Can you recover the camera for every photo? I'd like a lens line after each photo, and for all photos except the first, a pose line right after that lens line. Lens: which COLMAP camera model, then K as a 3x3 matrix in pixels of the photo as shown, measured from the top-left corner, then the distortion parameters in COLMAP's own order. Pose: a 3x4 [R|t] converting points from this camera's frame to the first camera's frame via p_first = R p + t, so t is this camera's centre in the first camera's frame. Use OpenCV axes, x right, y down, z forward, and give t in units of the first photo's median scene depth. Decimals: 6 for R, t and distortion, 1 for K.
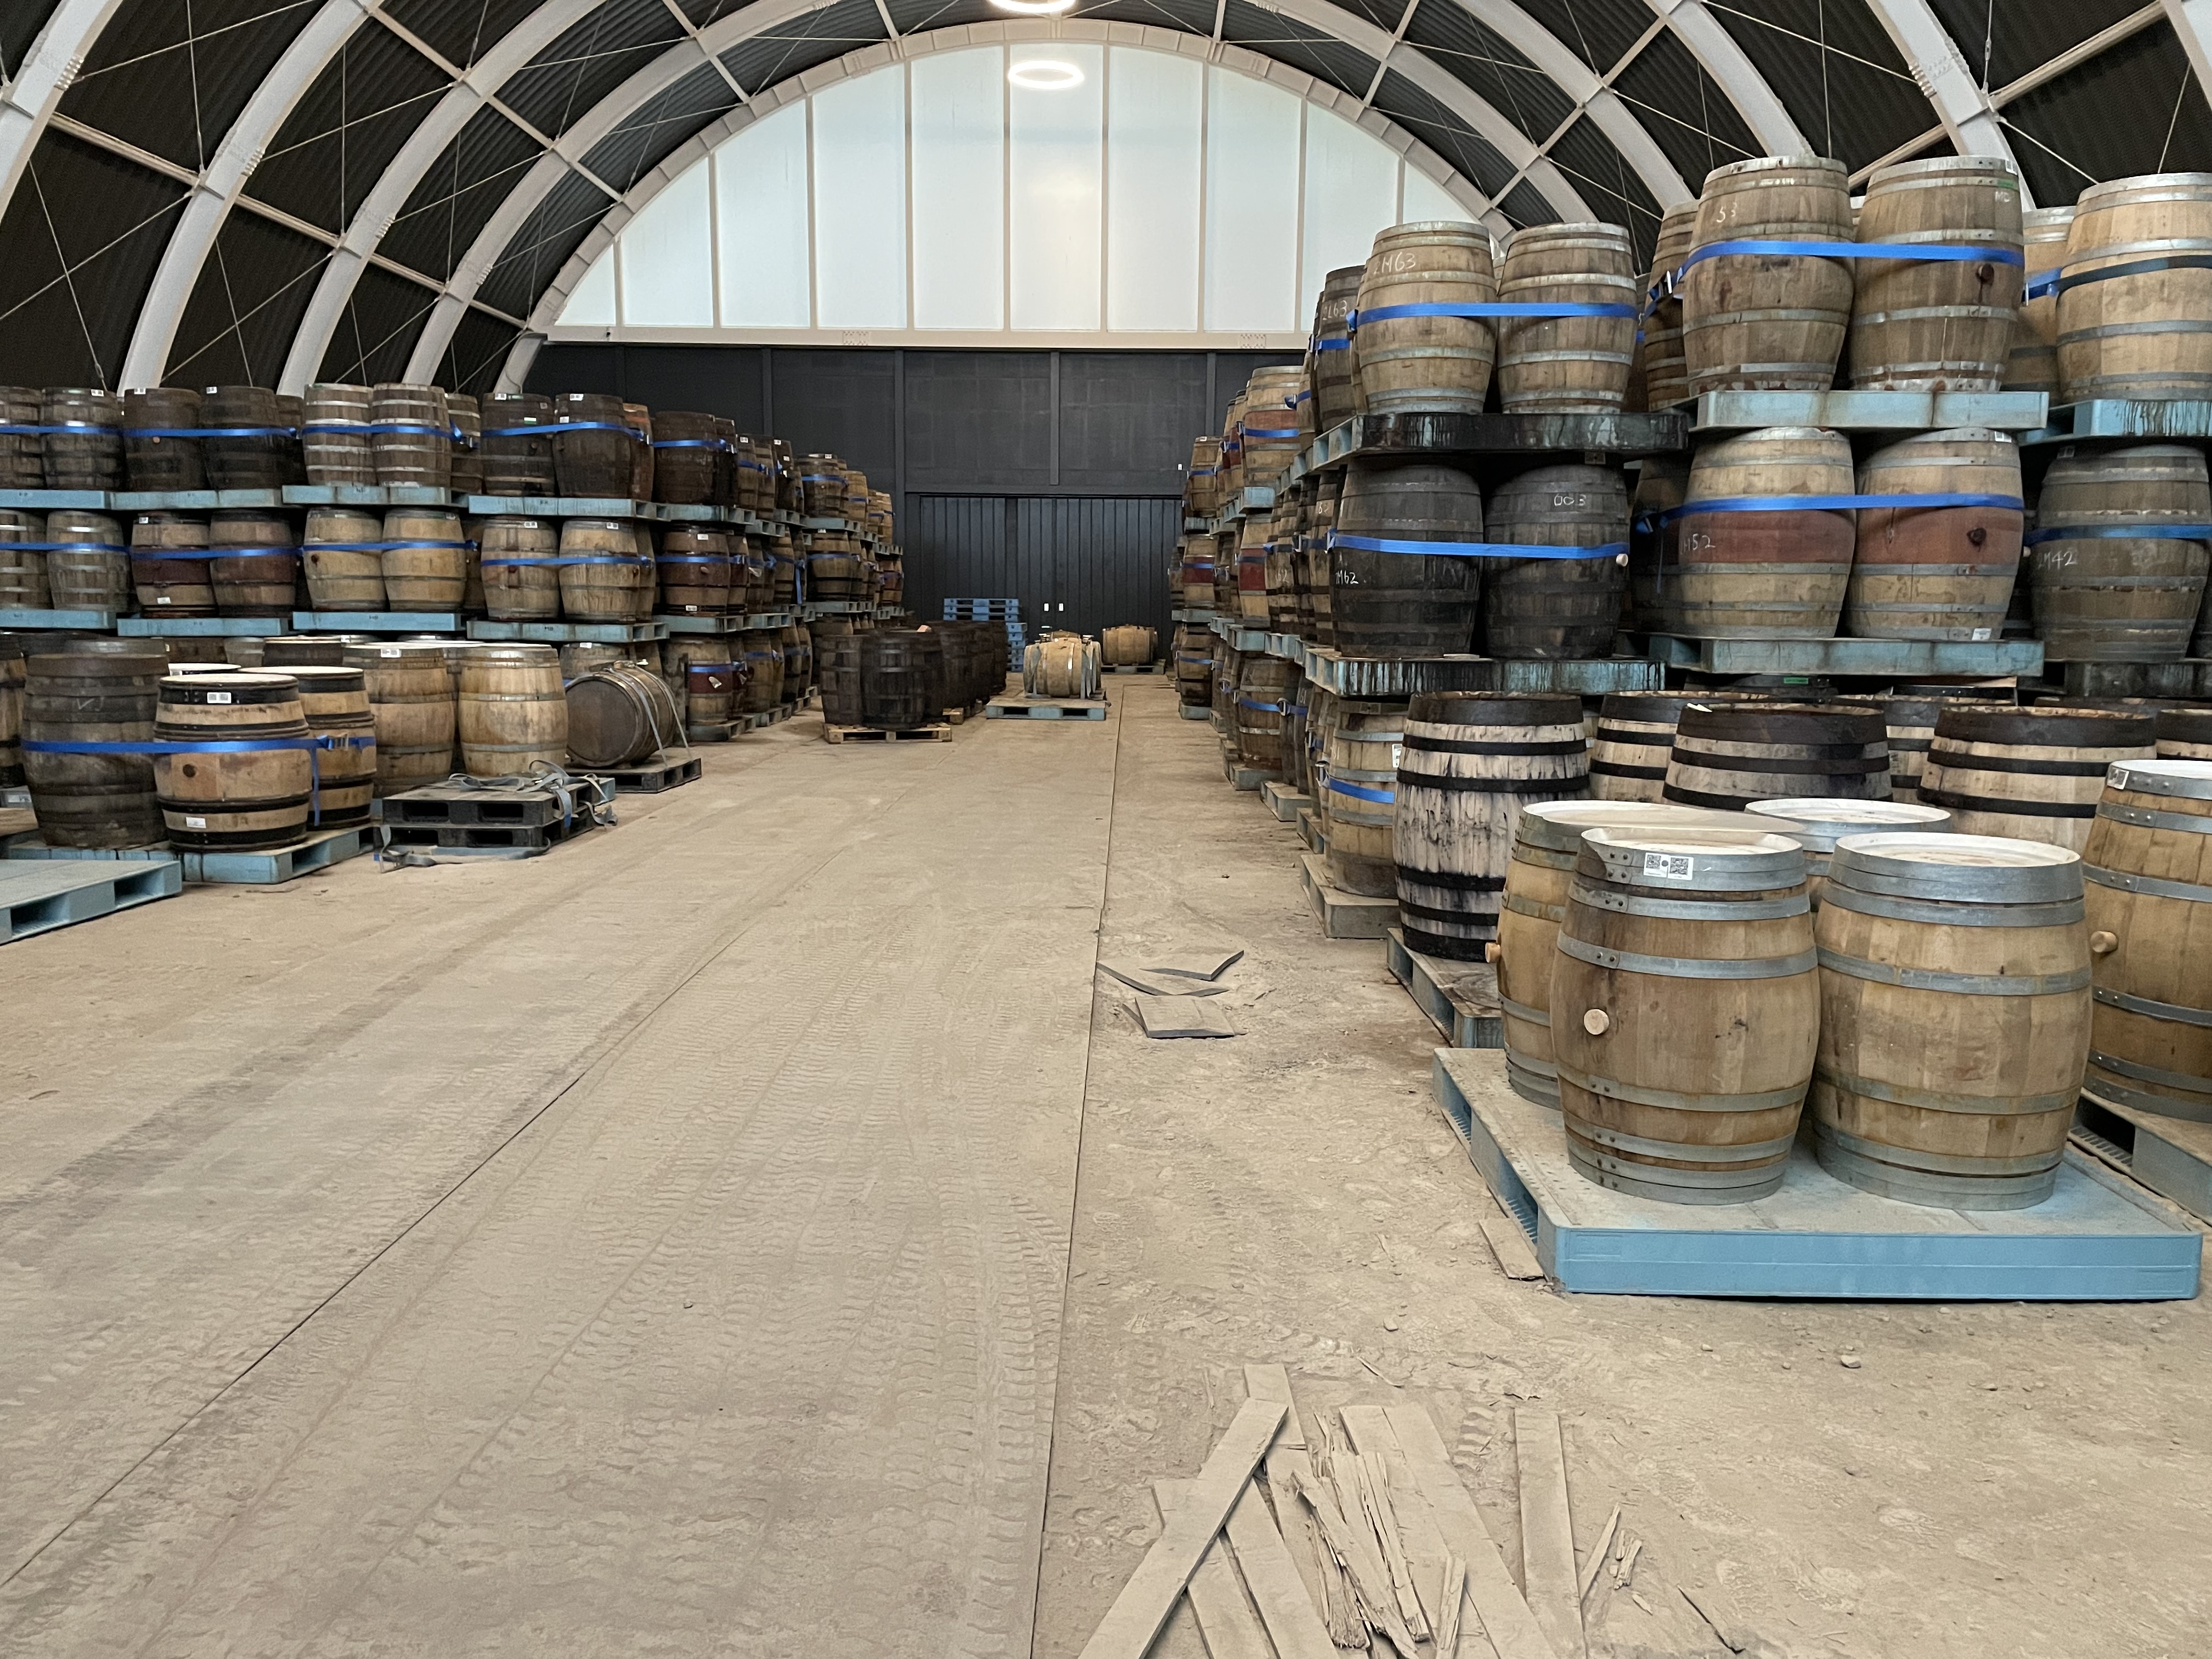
lens RADIAL K [[1658.0, 0, 1109.8], [0, 1658.0, 819.1], [0, 0, 1]] dist [0.095743, -0.118852]
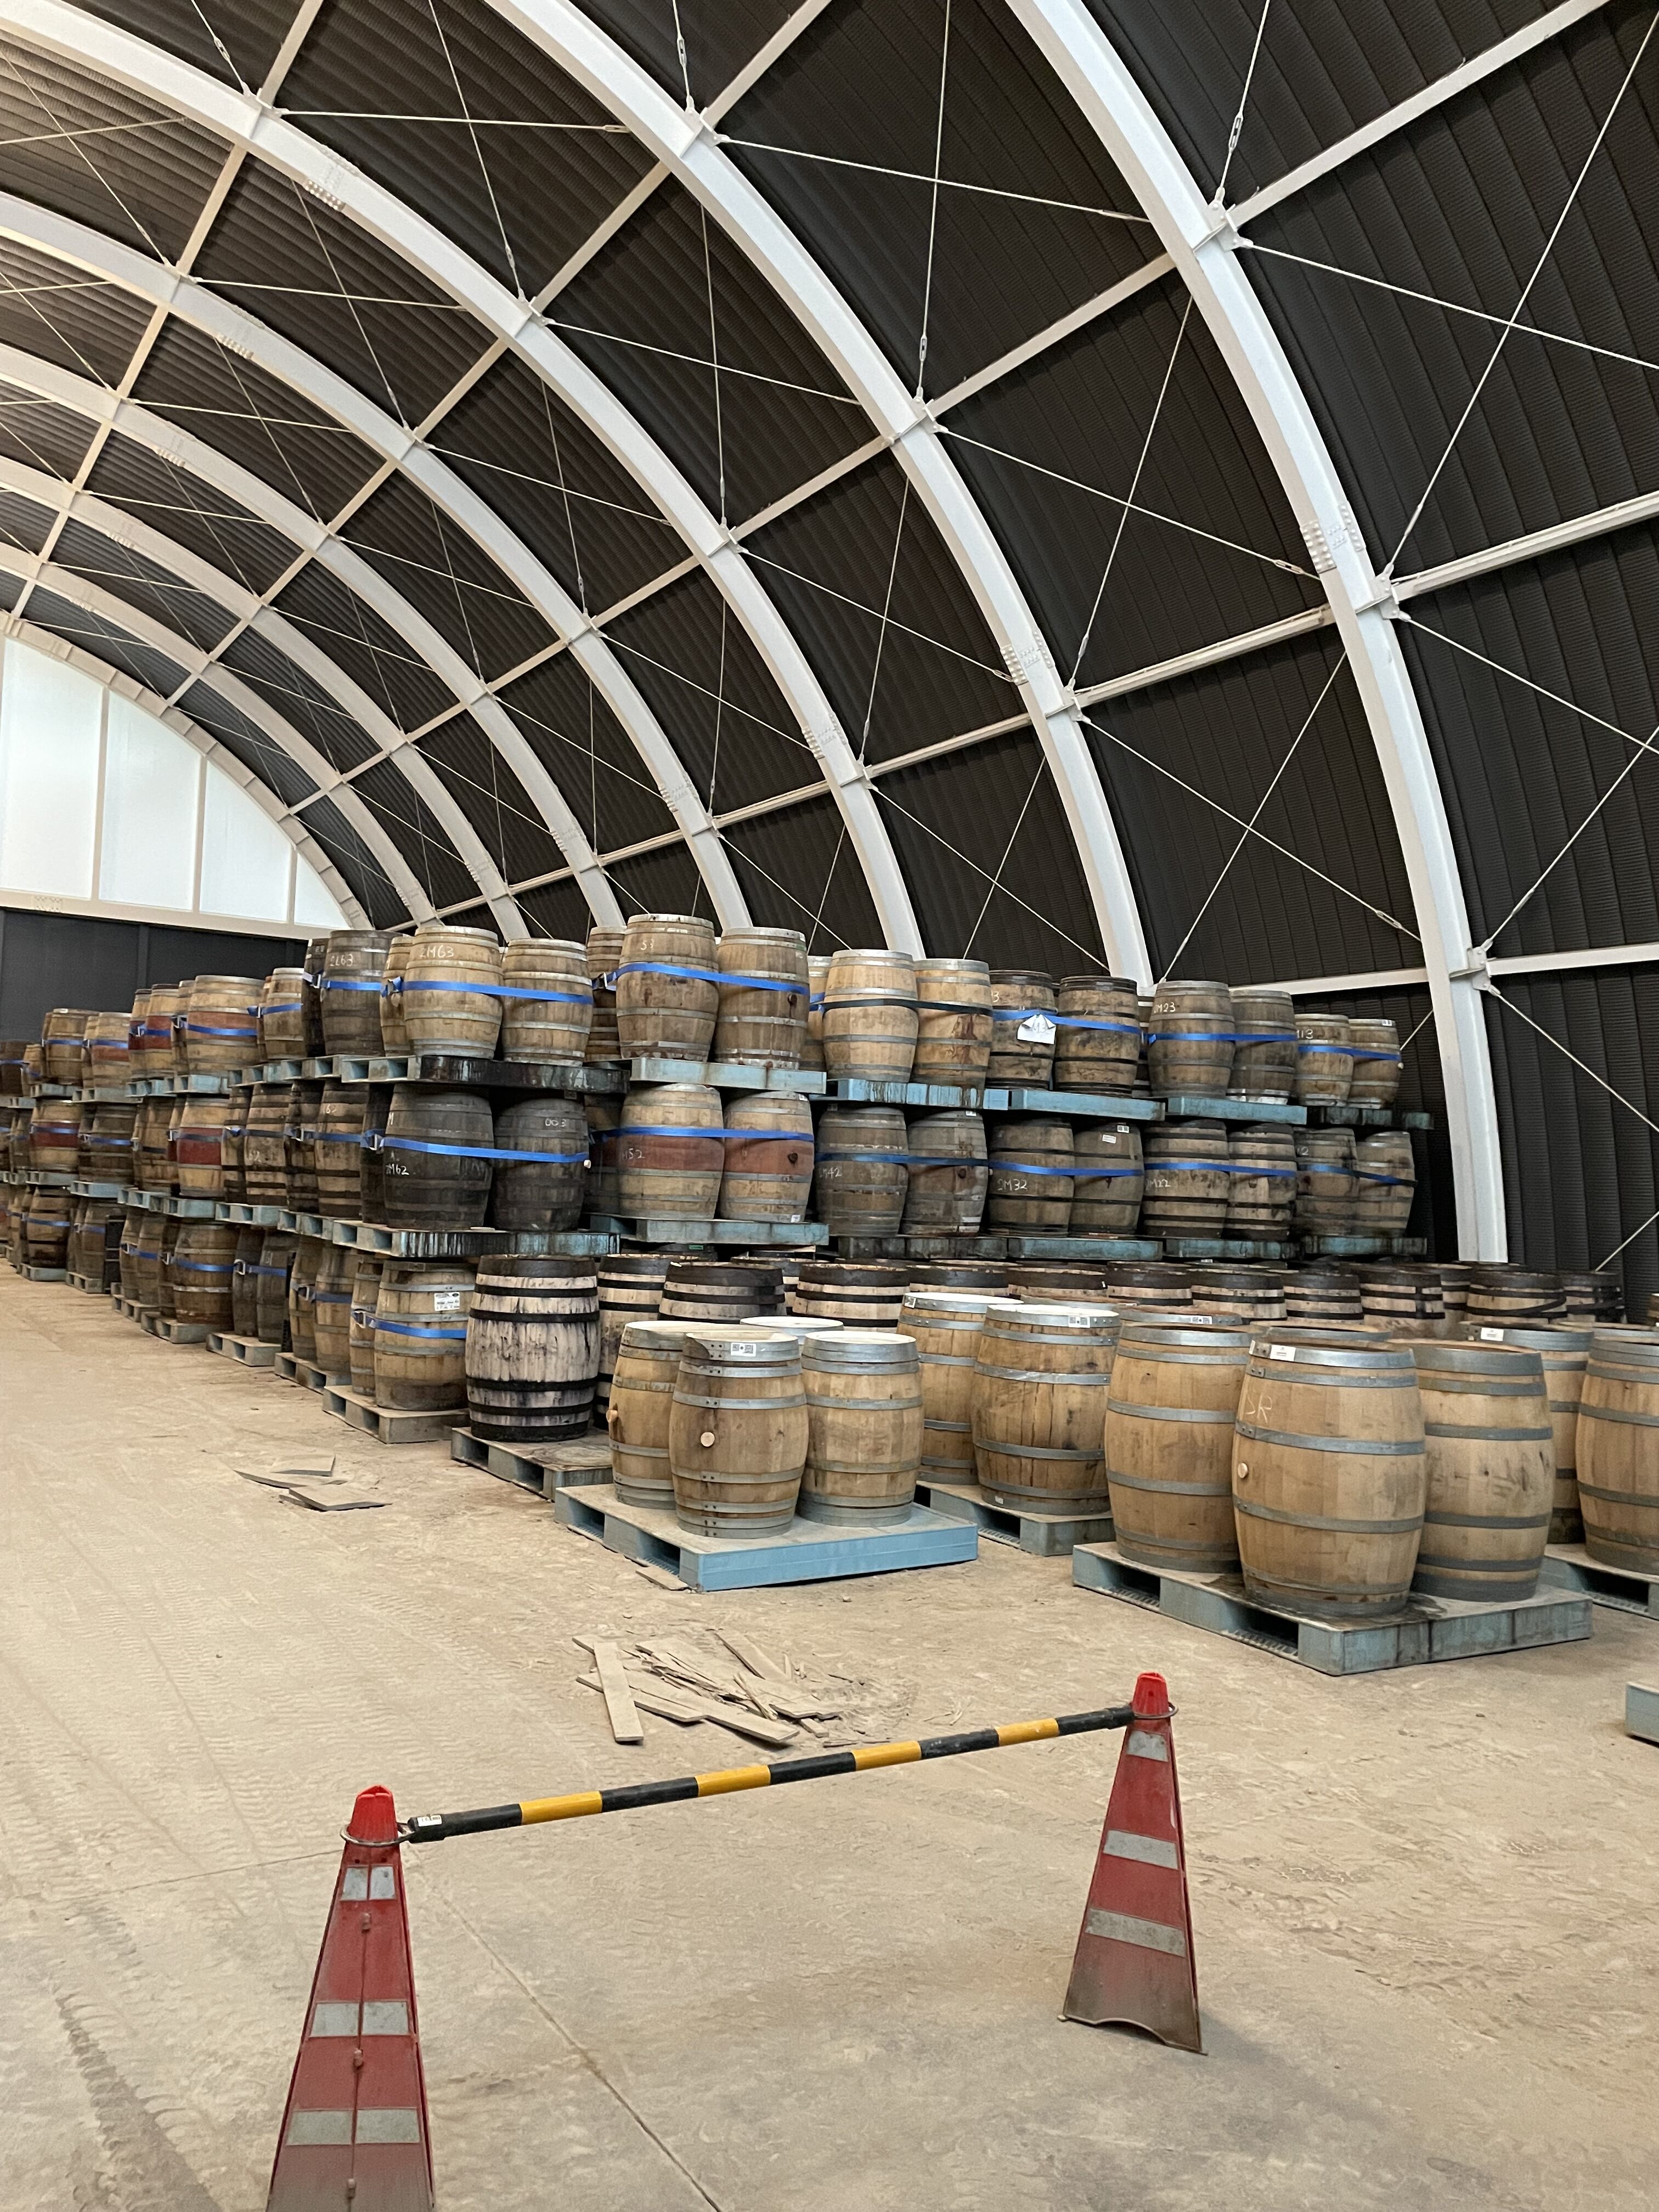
lens RADIAL K [[1658.0, 0, 818.1], [0, 1658.0, 1115.8], [0, 0, 1]] dist [0.095743, -0.118852]
pose [[0.839654, 0.044816, 0.541269, -0.312990], [0.040629, 0.988615, -0.144881, 0.021491], [-0.541599, 0.143642, 0.828274, -0.315952]]
